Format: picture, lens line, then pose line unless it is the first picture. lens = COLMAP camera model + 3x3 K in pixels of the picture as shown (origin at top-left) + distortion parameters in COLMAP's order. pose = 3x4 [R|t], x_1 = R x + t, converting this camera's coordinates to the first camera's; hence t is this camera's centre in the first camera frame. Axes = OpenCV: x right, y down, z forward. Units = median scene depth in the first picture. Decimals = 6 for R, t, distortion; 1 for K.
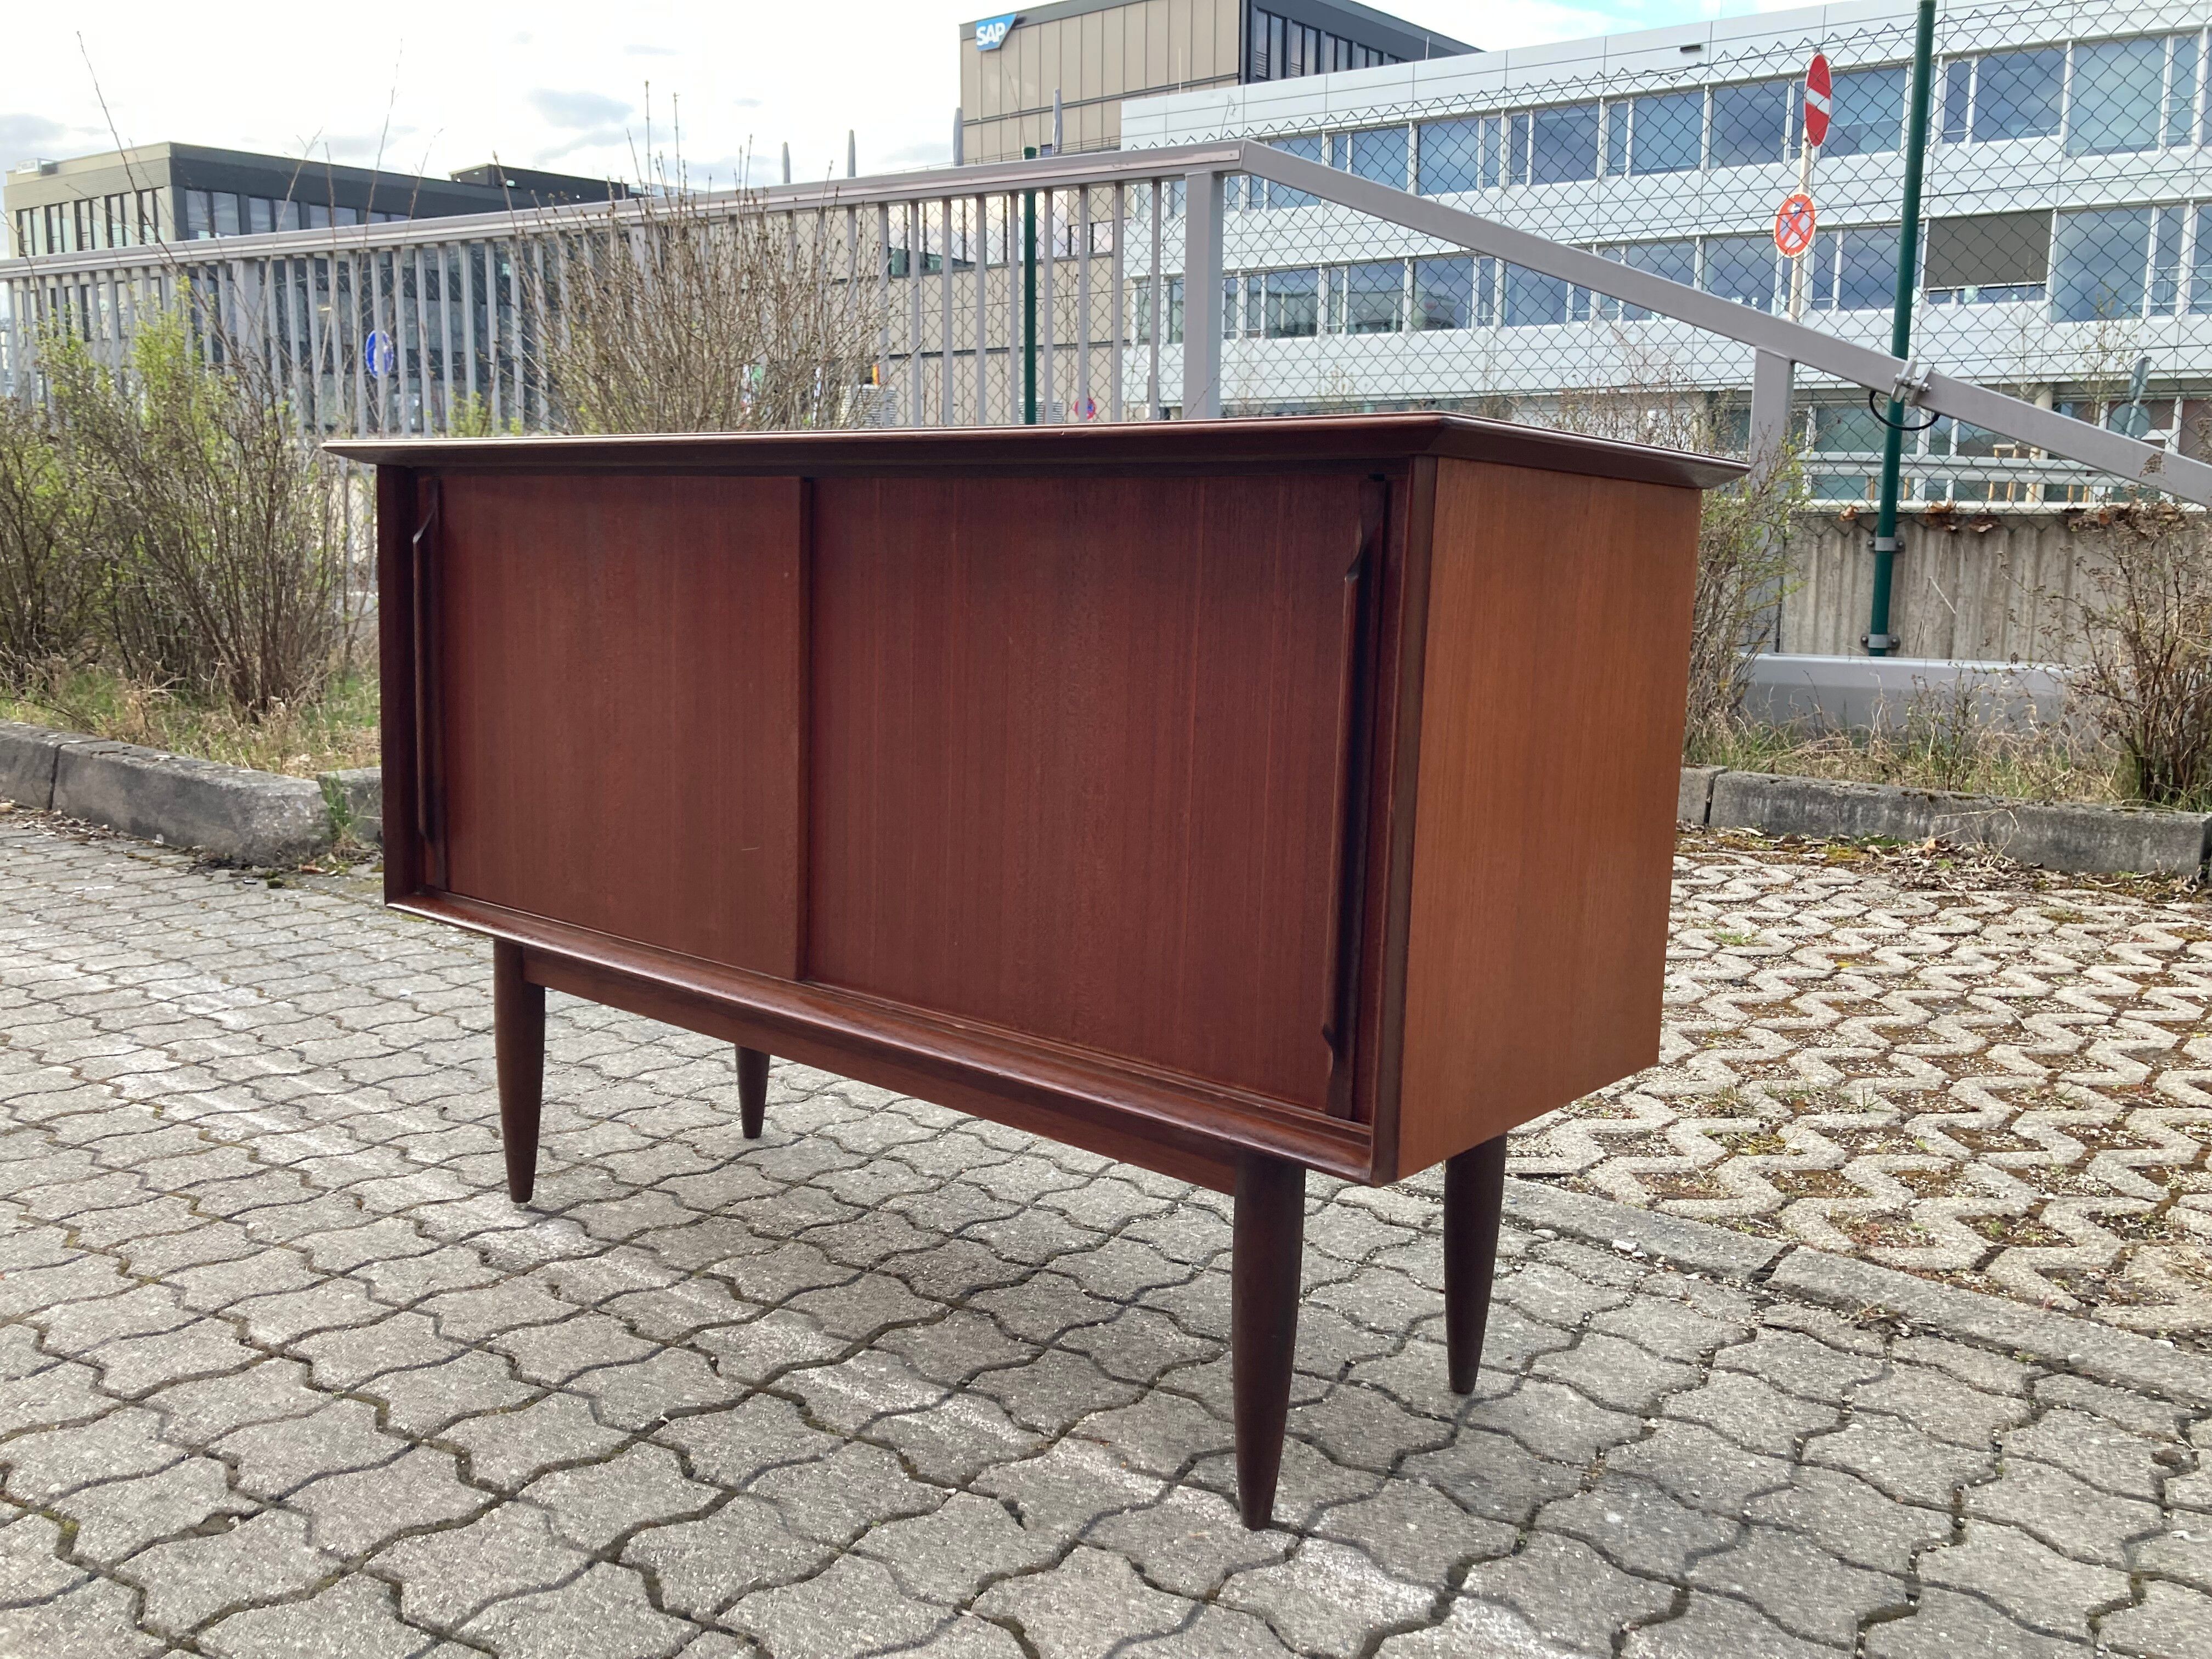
lens RADIAL K [[1827.9, 0, 1130.4], [0, 1827.9, 815.5], [0, 0, 1]] dist [0.005996, -0.005223]
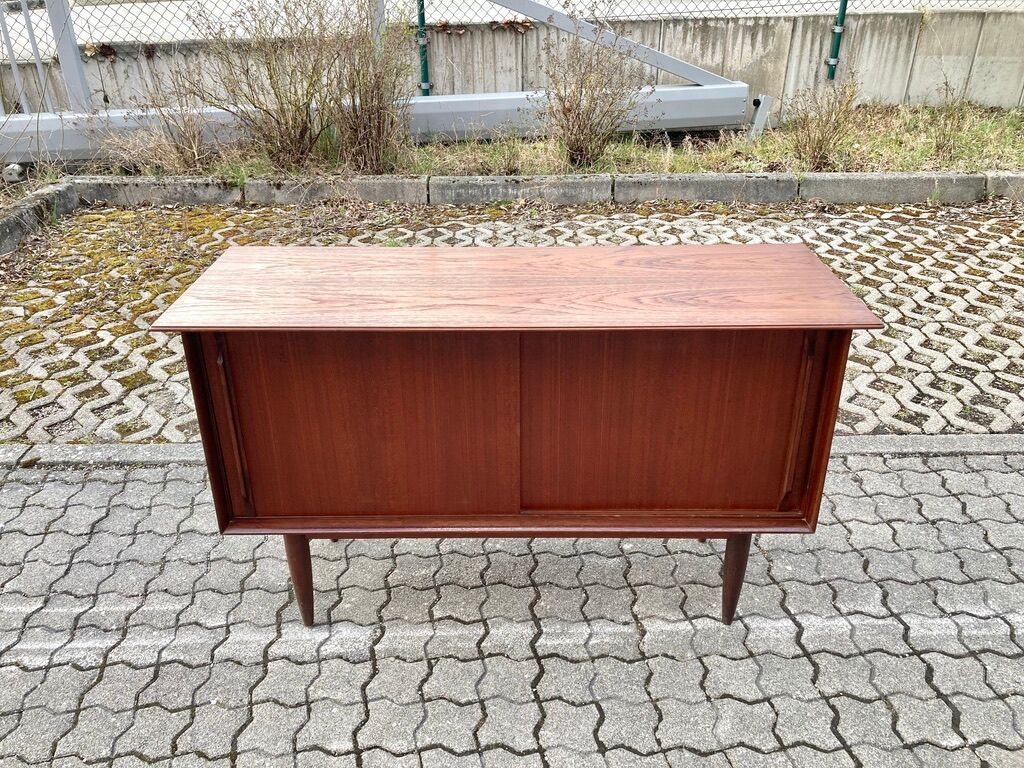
lens RADIAL K [[834.4, 0, 519.5], [0, 834.4, 383.6], [0, 0, 1]] dist [0.008742, 0.009535]
pose [[0.769908, -0.325171, 0.549095, -0.533957], [0.119485, 0.918678, 0.376501, -0.354863], [-0.626869, -0.224263, 0.746151, 0.152474]]
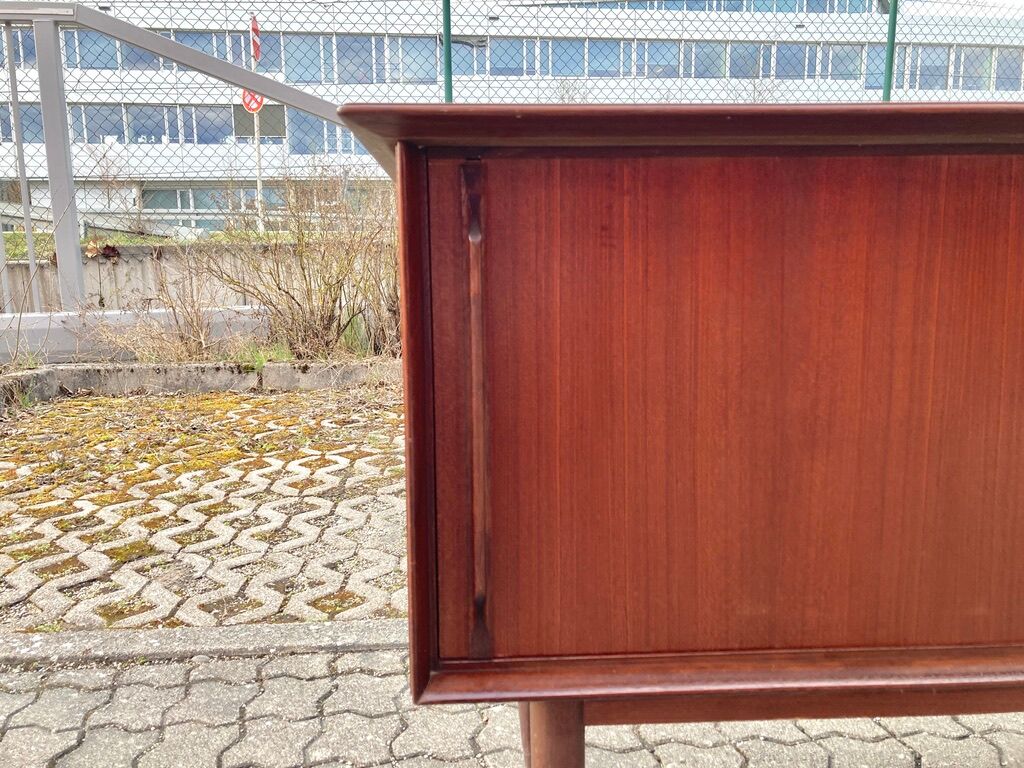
lens RADIAL K [[837.1, 0, 508.6], [0, 837.1, 382.2], [0, 0, 1]] dist [0.004514, 0.020125]
pose [[0.740768, -0.134375, 0.658184, -0.532643], [0.131386, 0.989848, 0.054216, -0.092606], [-0.658787, 0.046315, 0.750902, 0.620077]]
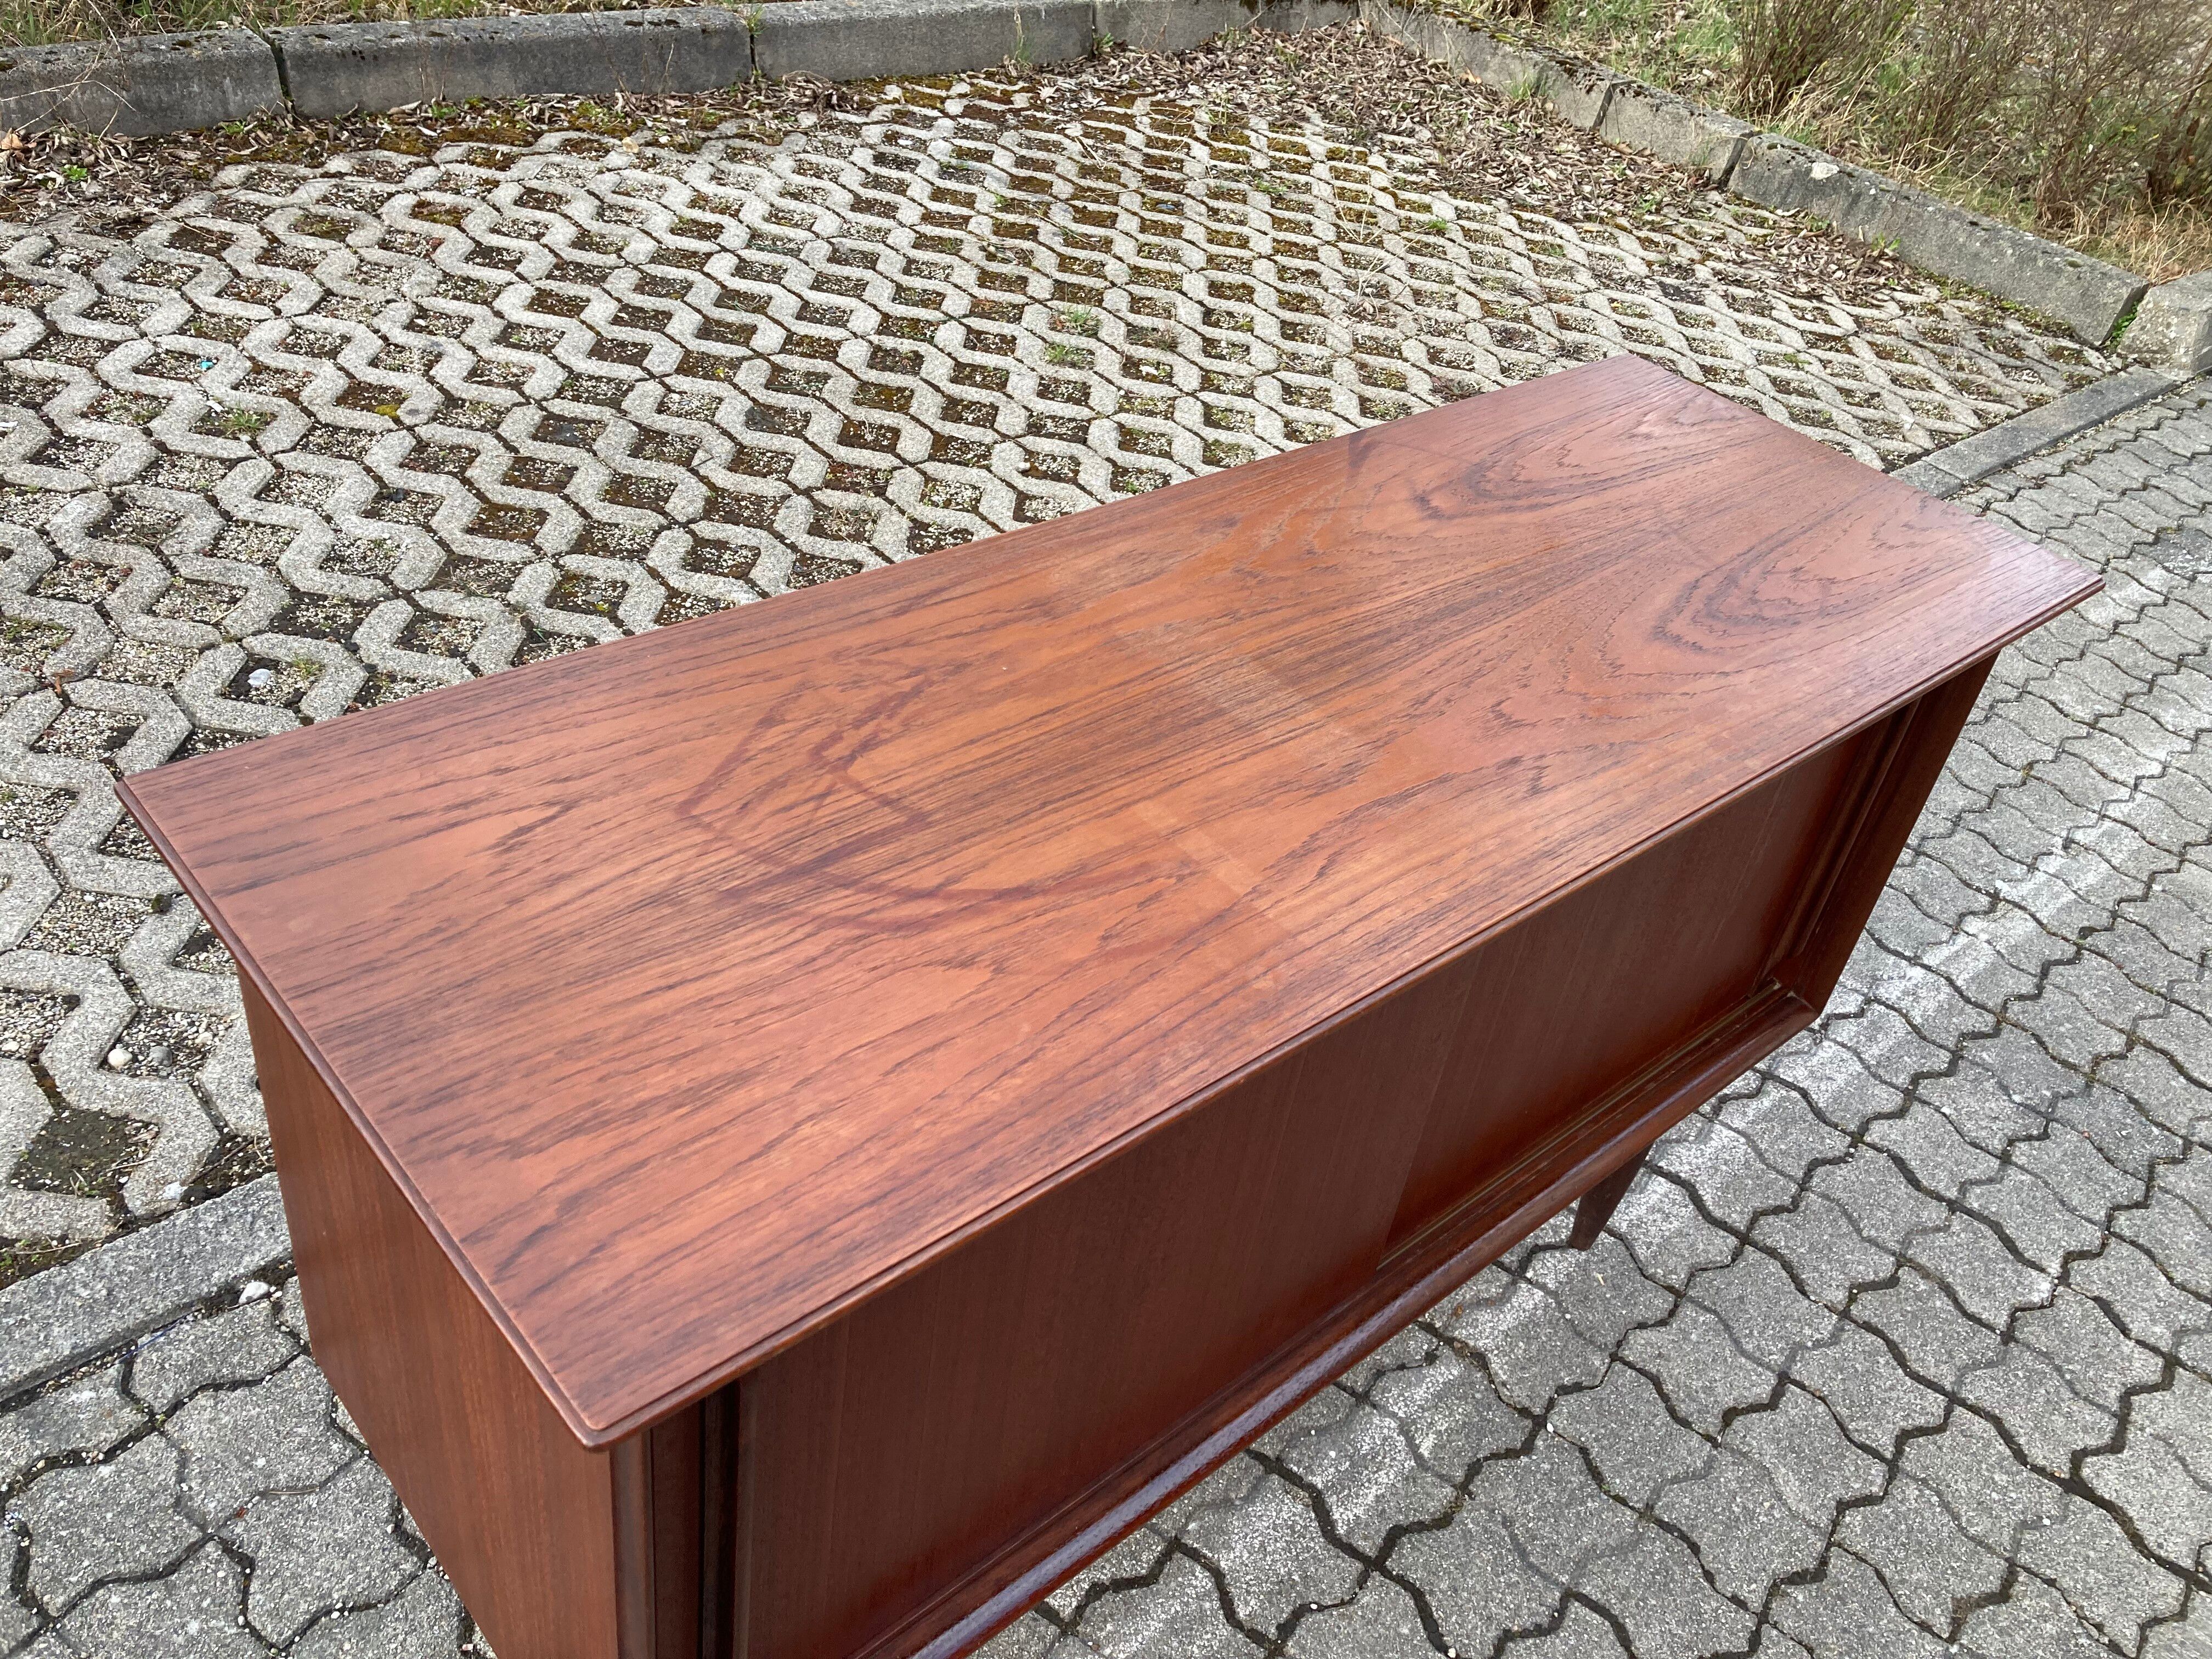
lens RADIAL K [[1784.3, 0, 1120.4], [0, 1784.3, 825.0], [0, 0, 1]] dist [0.071930, -0.091984]
pose [[0.151757, -0.607388, 0.779775, -0.531590], [-0.000283, 0.788886, 0.614540, -0.435796], [-0.988418, -0.093481, 0.119547, 0.752651]]
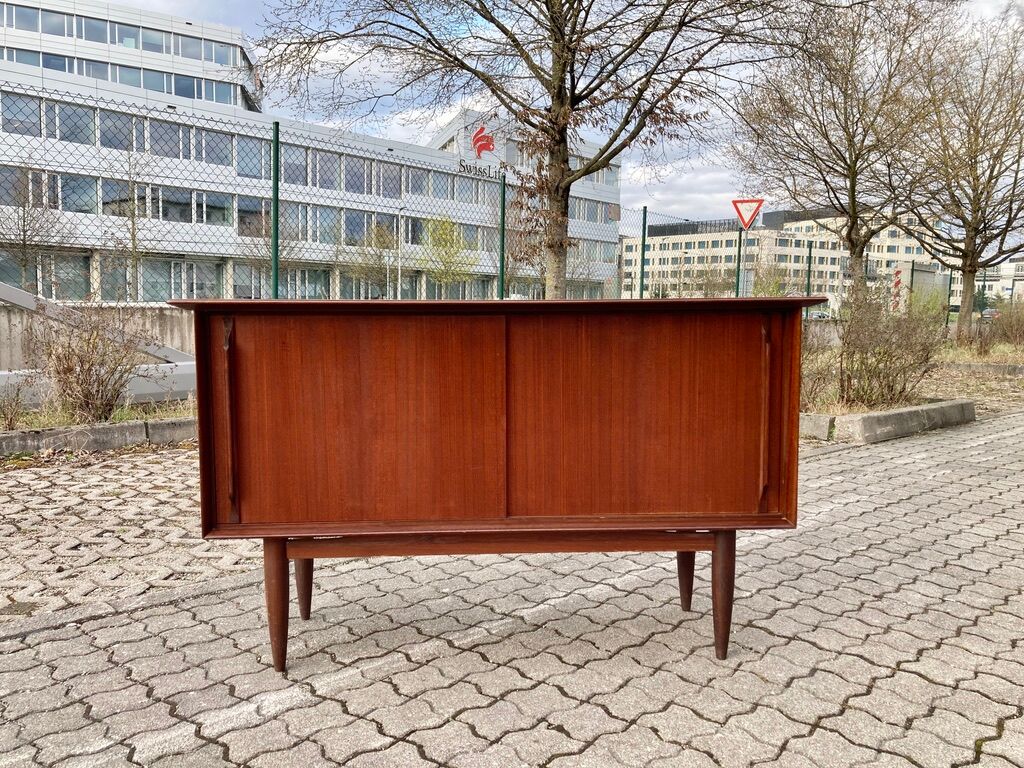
lens RADIAL K [[840.8, 0, 507.2], [0, 840.8, 397.6], [0, 0, 1]] dist [0.009833, 0.000049]
pose [[0.135217, -0.110389, 0.984647, -0.979608], [0.150237, 0.984568, 0.089749, -0.111541], [-0.979360, 0.135794, 0.149715, 0.502390]]
